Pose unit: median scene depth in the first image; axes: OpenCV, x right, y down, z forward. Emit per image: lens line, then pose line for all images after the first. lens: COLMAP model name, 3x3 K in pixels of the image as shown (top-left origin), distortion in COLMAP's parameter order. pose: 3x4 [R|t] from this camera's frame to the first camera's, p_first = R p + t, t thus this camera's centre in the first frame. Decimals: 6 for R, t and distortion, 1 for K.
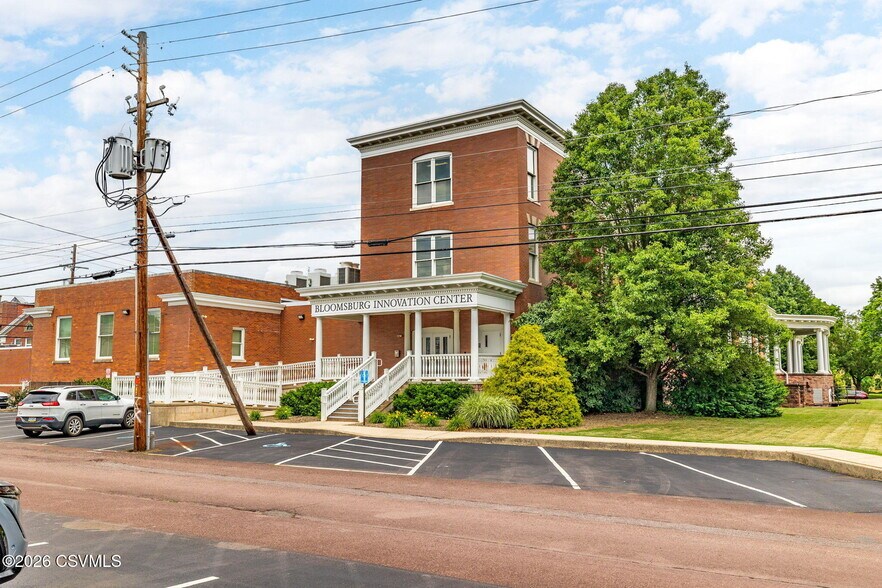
lens RADIAL K [[716.1, 0, 441.0], [0, 716.1, 294.0], [0, 0, 1]] dist [-0.001598, -0.001003]
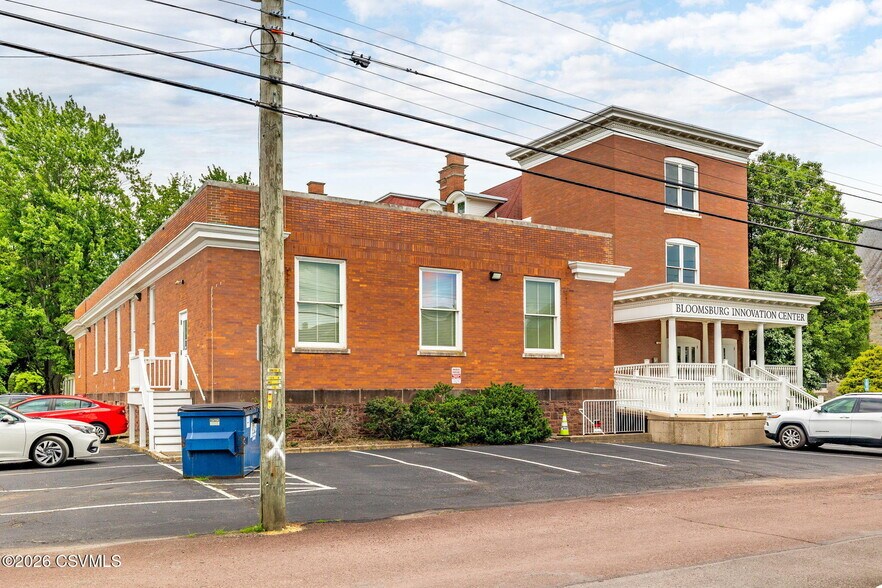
lens RADIAL K [[864.1, 0, 441.8], [0, 864.1, 316.4], [0, 0, 1]] dist [-0.012093, -0.008131]
pose [[0.418556, 0.081336, 0.904541, -1.221265], [-0.107359, 0.993429, -0.039651, 0.101809], [-0.901823, -0.080514, 0.424538, 0.791676]]
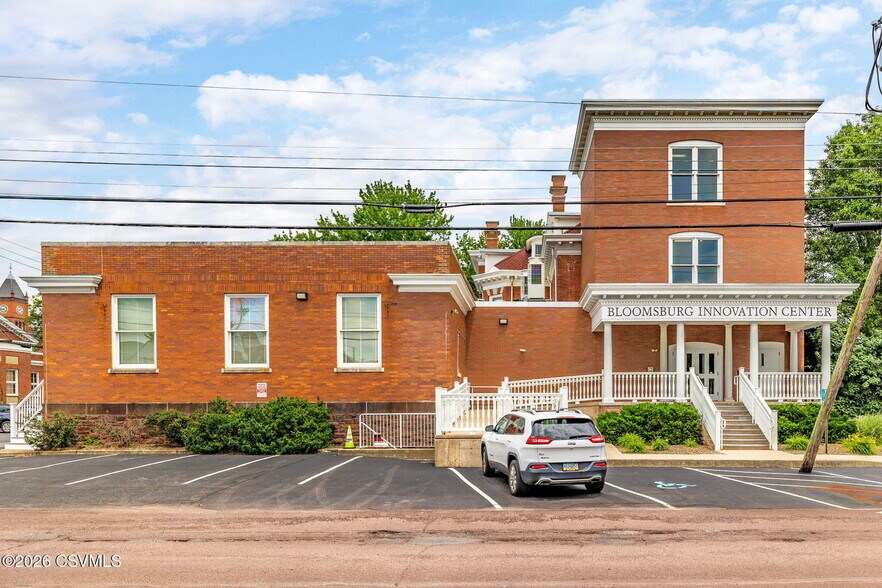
lens RADIAL K [[680.9, 0, 440.6], [0, 680.9, 388.8], [0, 0, 1]] dist [-0.004221, -0.001617]
pose [[0.848471, 0.010807, 0.529132, -0.719608], [-0.063683, 0.994612, 0.081803, 0.054995], [-0.525397, -0.103104, 0.844587, 0.445126]]
